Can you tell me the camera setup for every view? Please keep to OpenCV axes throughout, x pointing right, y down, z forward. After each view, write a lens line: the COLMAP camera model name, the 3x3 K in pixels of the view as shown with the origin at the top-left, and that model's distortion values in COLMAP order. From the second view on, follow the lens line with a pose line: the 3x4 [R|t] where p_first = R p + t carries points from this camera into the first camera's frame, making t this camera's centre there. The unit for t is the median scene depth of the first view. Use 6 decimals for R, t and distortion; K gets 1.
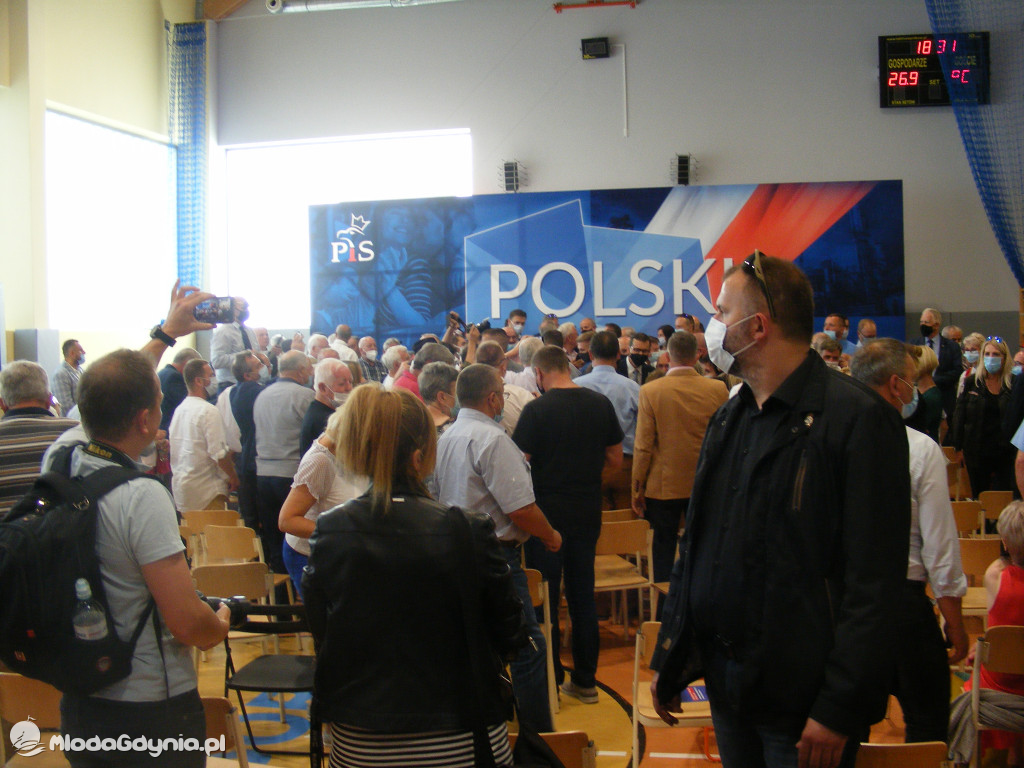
lens RADIAL K [[1134.3, 0, 534.0], [0, 1134.3, 382.5], [0, 0, 1]] dist [-0.241409, 0.193010]
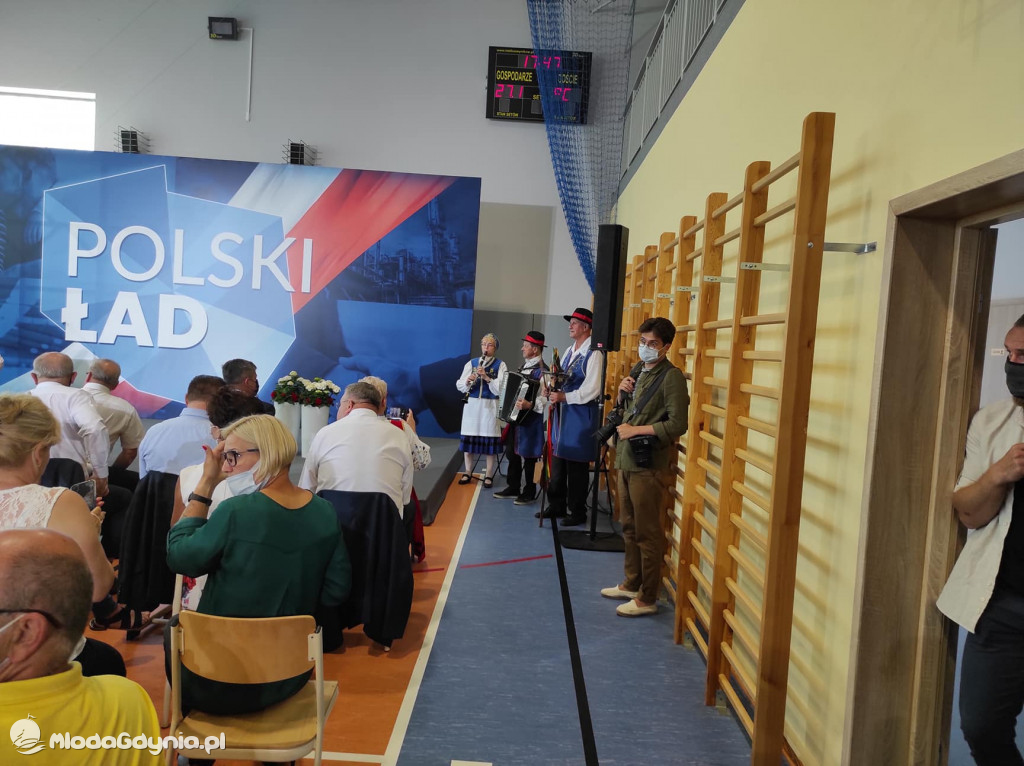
lens RADIAL K [[715.8, 0, 512.0], [0, 715.8, 383.0], [0, 0, 1]] dist [0.053629, -0.068099]
pose [[0.977217, 0.074642, 0.198685, 0.224128], [-0.078830, 0.996800, 0.013238, -0.001943], [-0.197061, -0.028599, 0.979974, 0.297821]]
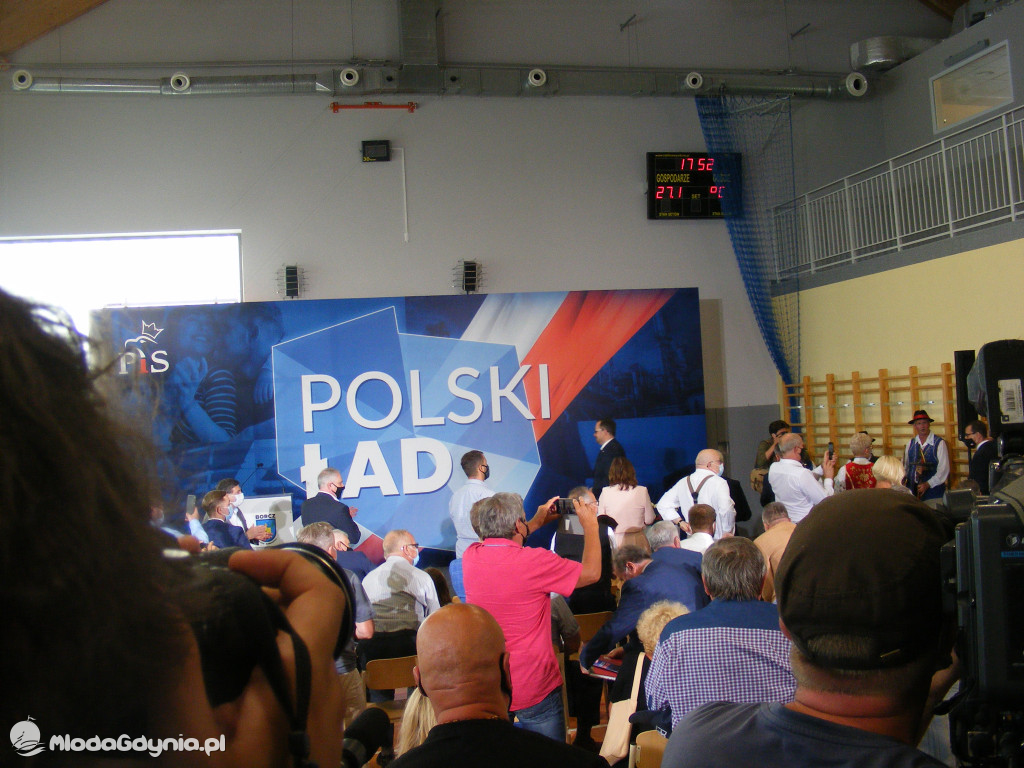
lens RADIAL K [[1134.3, 0, 534.0], [0, 1134.3, 382.5], [0, 0, 1]] dist [-0.241409, 0.193010]
pose [[0.902593, -0.019932, 0.430033, -0.264442], [0.057601, 0.995537, -0.074756, -0.016887], [-0.426624, 0.092245, 0.899713, 0.076964]]
